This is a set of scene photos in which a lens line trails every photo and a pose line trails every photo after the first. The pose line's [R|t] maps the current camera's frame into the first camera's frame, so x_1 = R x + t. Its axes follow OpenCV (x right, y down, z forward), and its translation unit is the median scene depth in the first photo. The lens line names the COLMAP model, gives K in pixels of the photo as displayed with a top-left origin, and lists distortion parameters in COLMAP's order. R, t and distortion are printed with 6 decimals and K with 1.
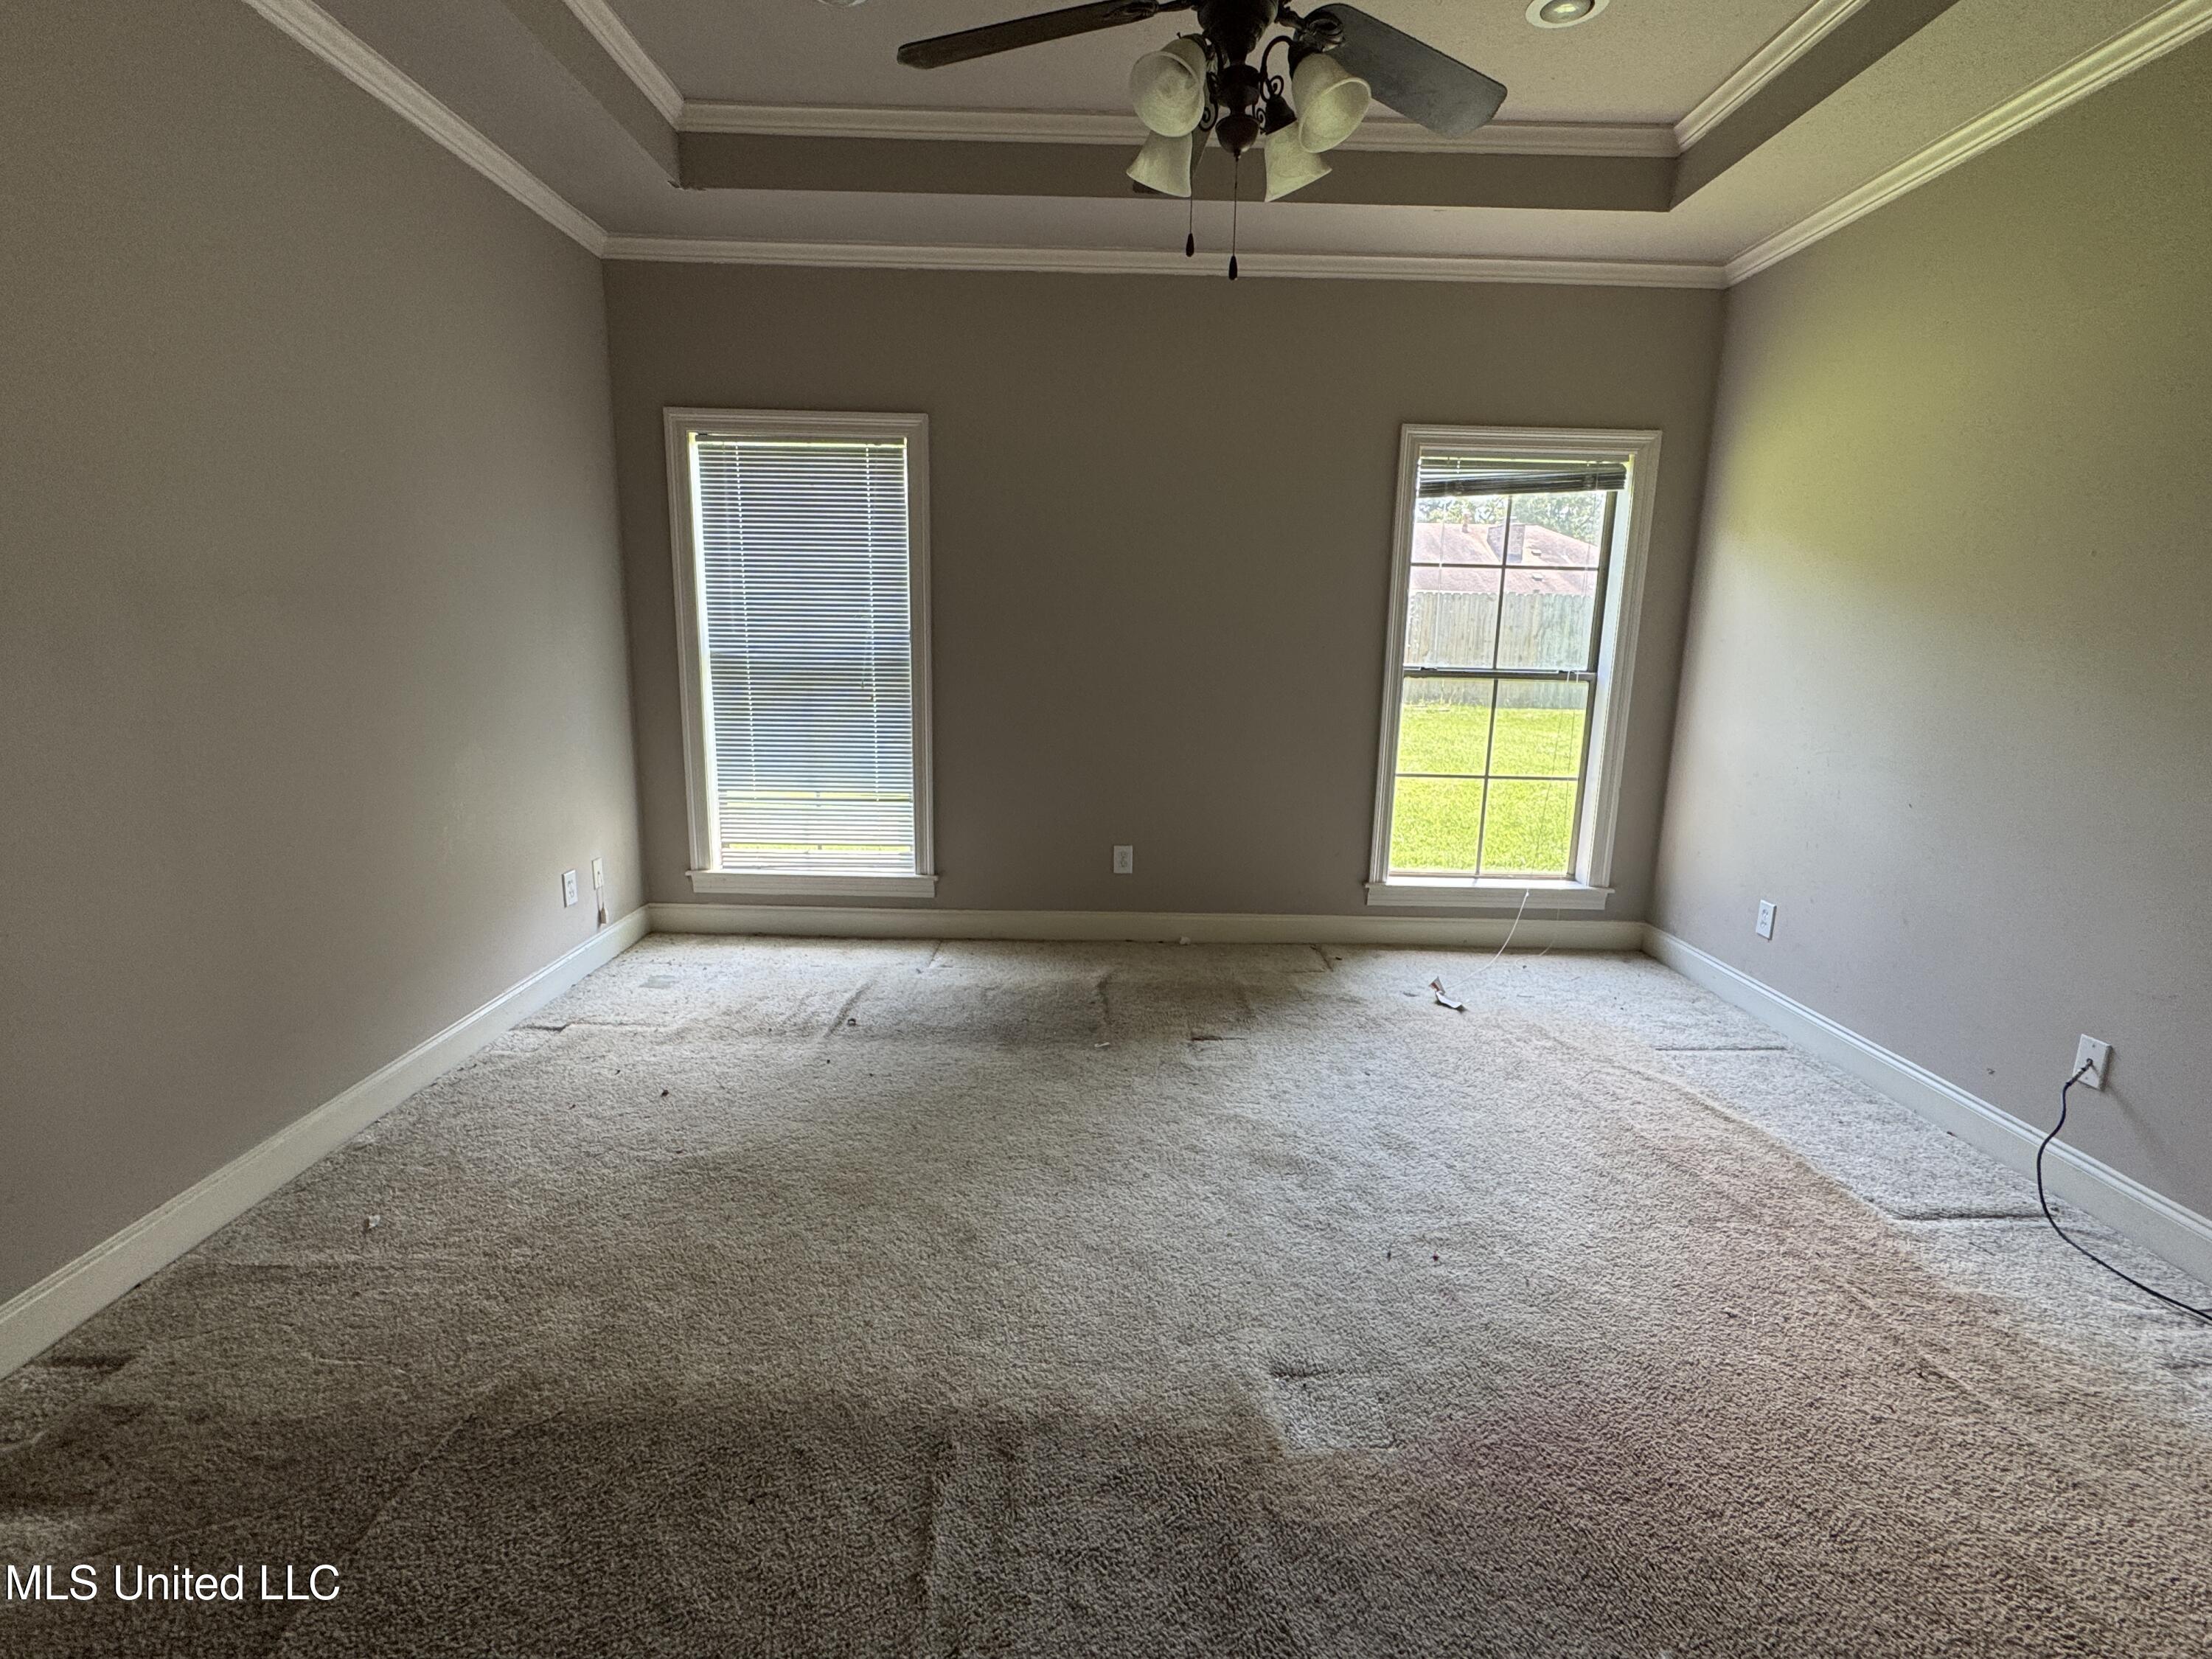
lens RADIAL K [[1018.1, 0, 1102.0], [0, 1018.1, 829.8], [0, 0, 1]] dist [-0.001374, 0.000782]
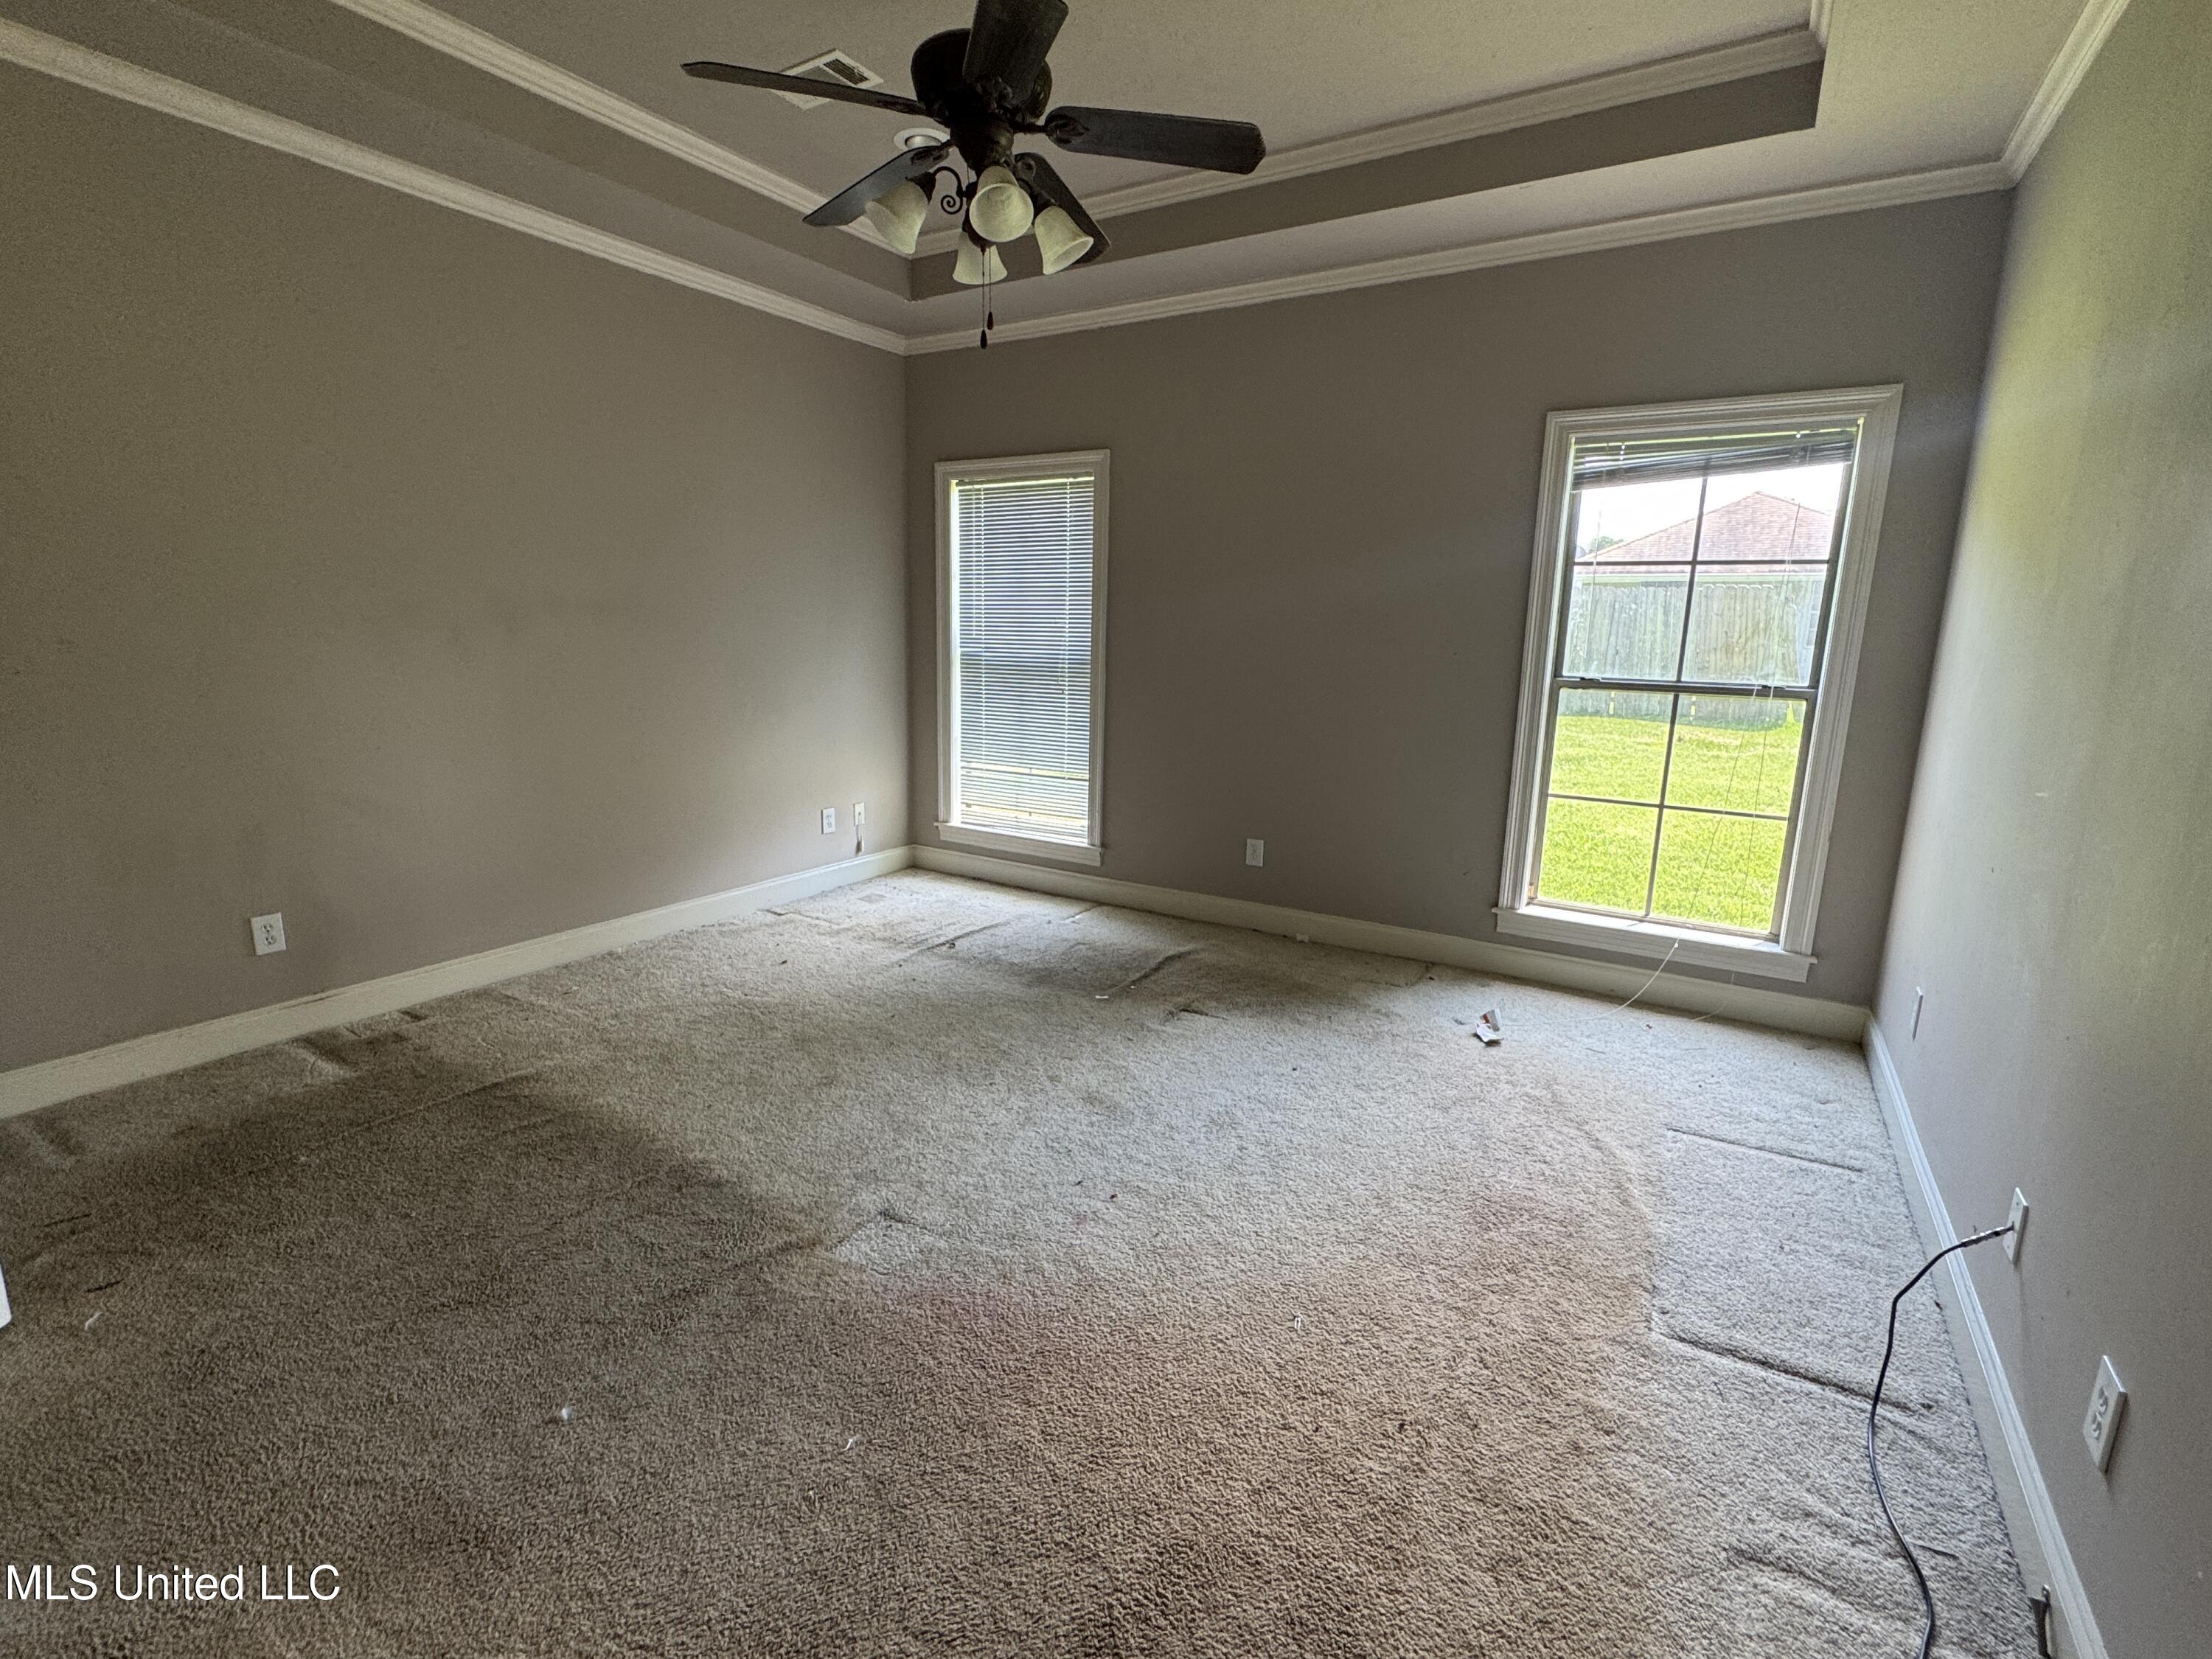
lens RADIAL K [[1018.1, 0, 1095.1], [0, 1018.1, 825.0], [0, 0, 1]] dist [-0.001374, 0.000782]
pose [[0.845983, 0.100252, -0.523700, 0.470186], [-0.107699, 0.994050, 0.016314, 0.001942], [0.522220, 0.042600, 0.851746, 0.017363]]
